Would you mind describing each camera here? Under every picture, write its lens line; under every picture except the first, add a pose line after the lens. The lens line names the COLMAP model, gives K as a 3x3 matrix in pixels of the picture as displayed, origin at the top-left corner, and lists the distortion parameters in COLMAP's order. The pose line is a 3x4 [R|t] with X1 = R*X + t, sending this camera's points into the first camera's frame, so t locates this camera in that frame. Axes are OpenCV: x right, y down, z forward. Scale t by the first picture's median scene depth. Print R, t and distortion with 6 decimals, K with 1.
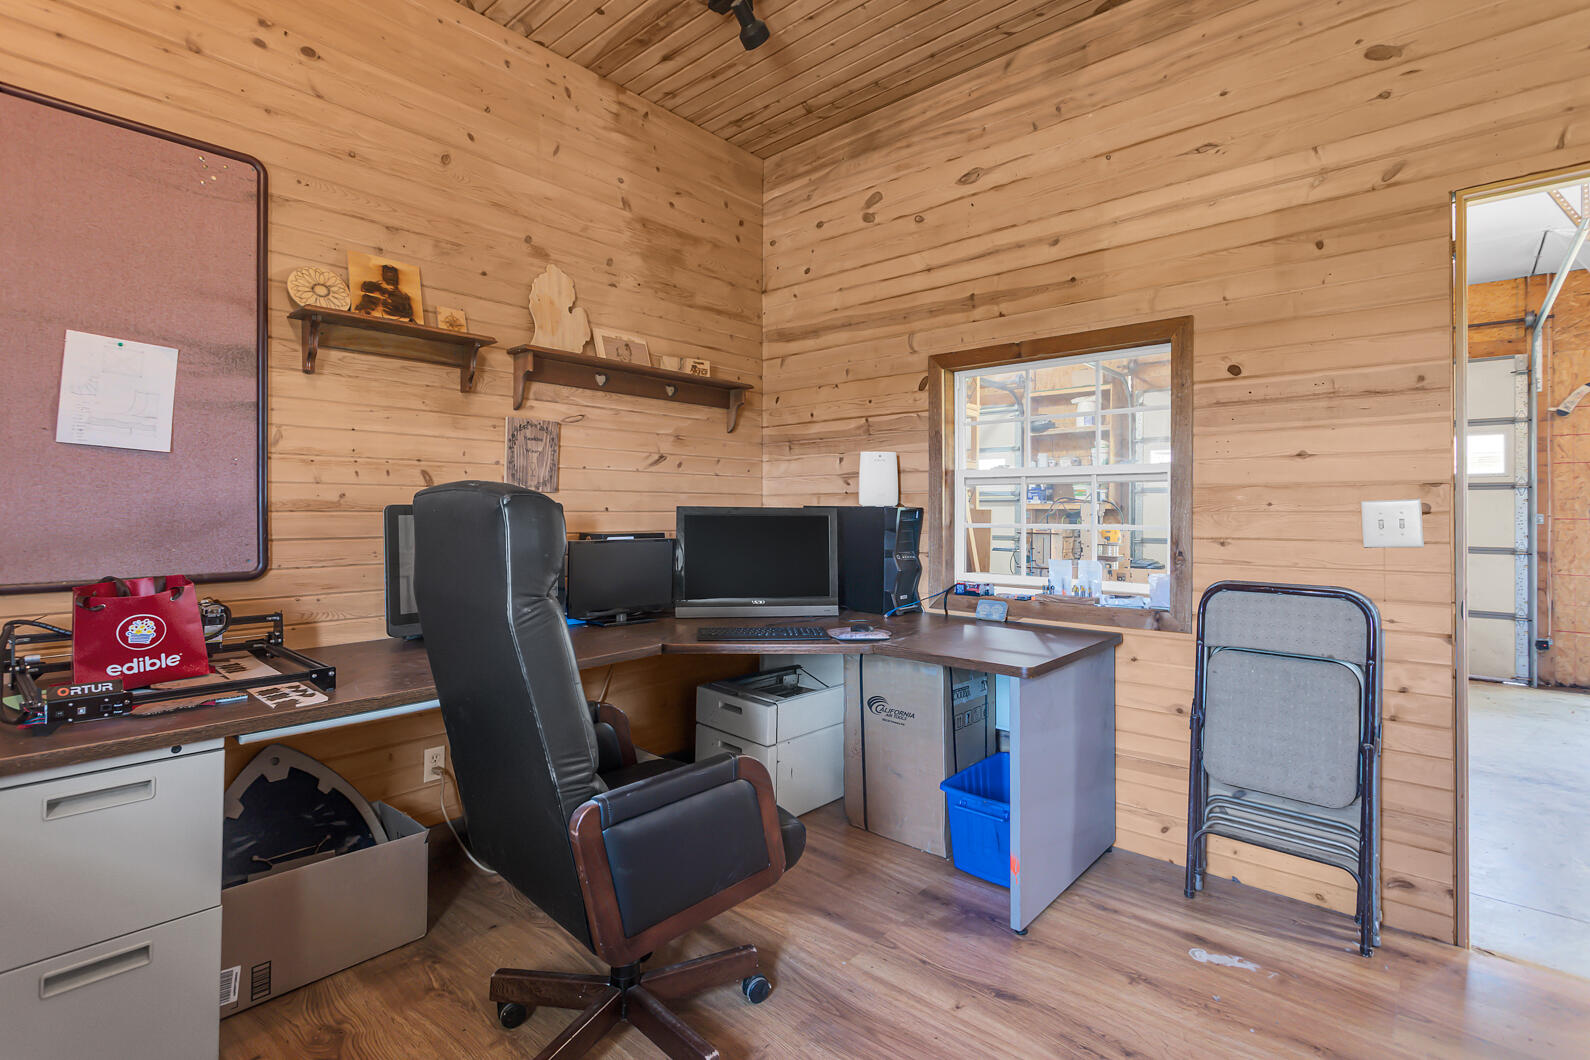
lens RADIAL K [[760.8, 0, 784.3], [0, 760.8, 516.5], [0, 0, 1]] dist [0.005068, 0.001086]
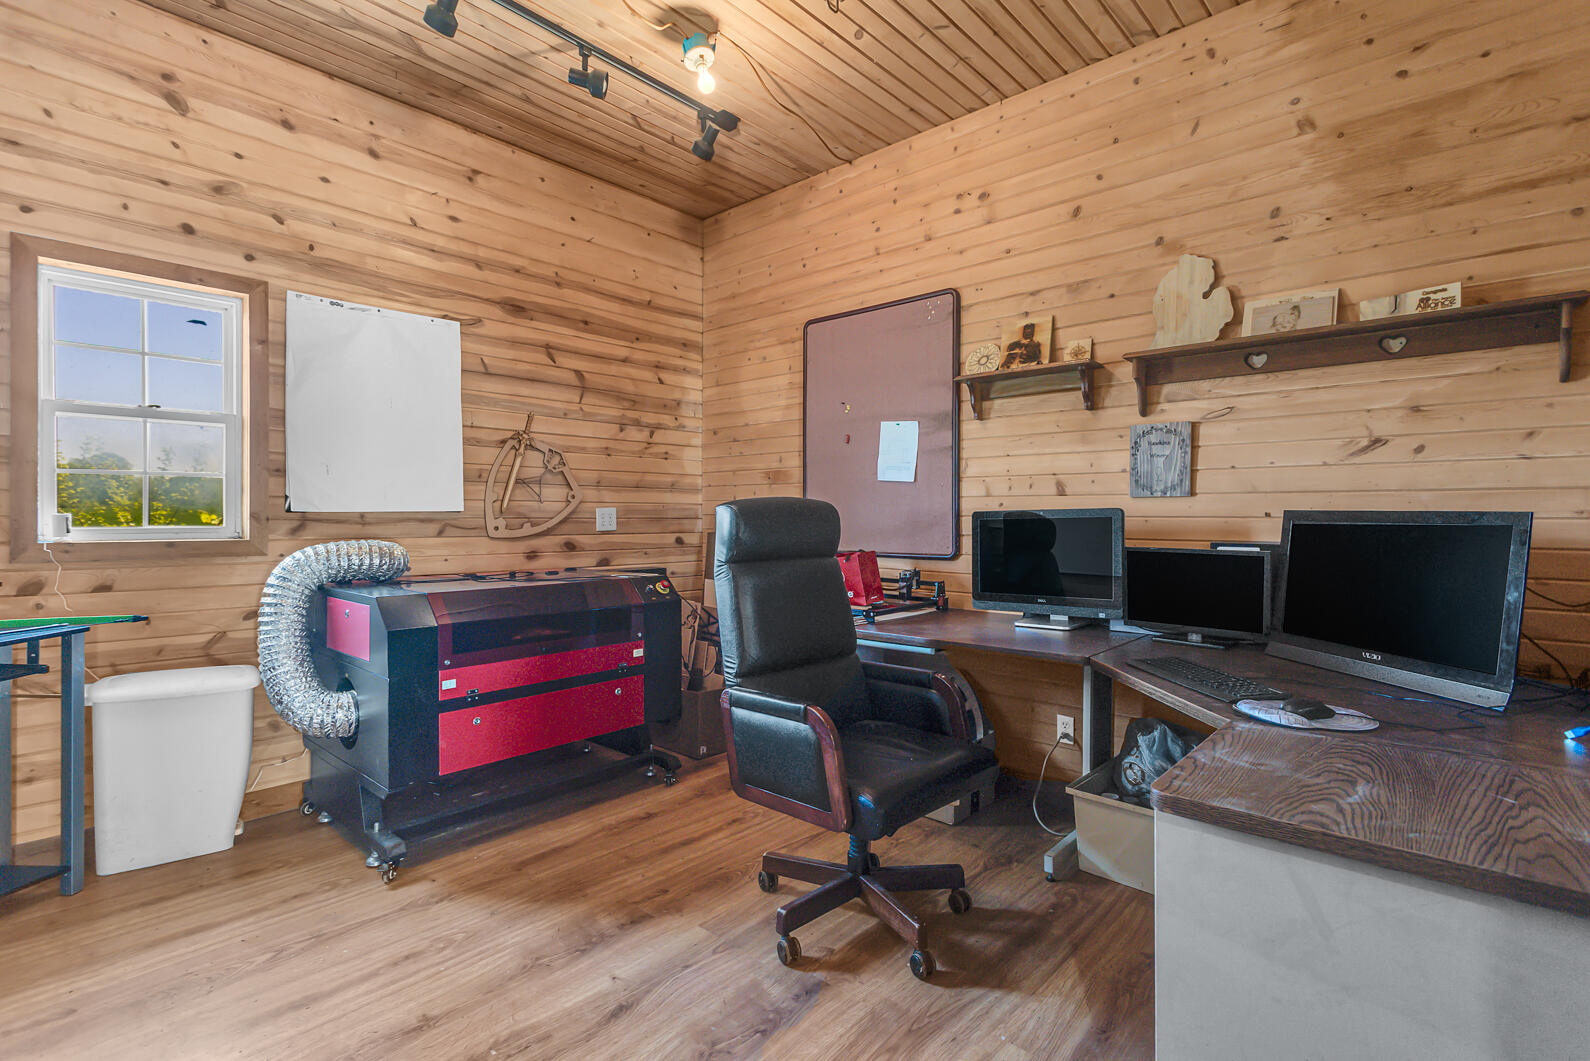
lens RADIAL K [[760.8, 0, 785.0], [0, 760.8, 526.8], [0, 0, 1]] dist [0.005068, 0.001086]
pose [[-0.029658, 0.016287, -0.999427, 0.694238], [-0.009850, 0.999814, 0.016585, -0.005797], [0.999512, 0.010337, -0.029492, 0.567979]]
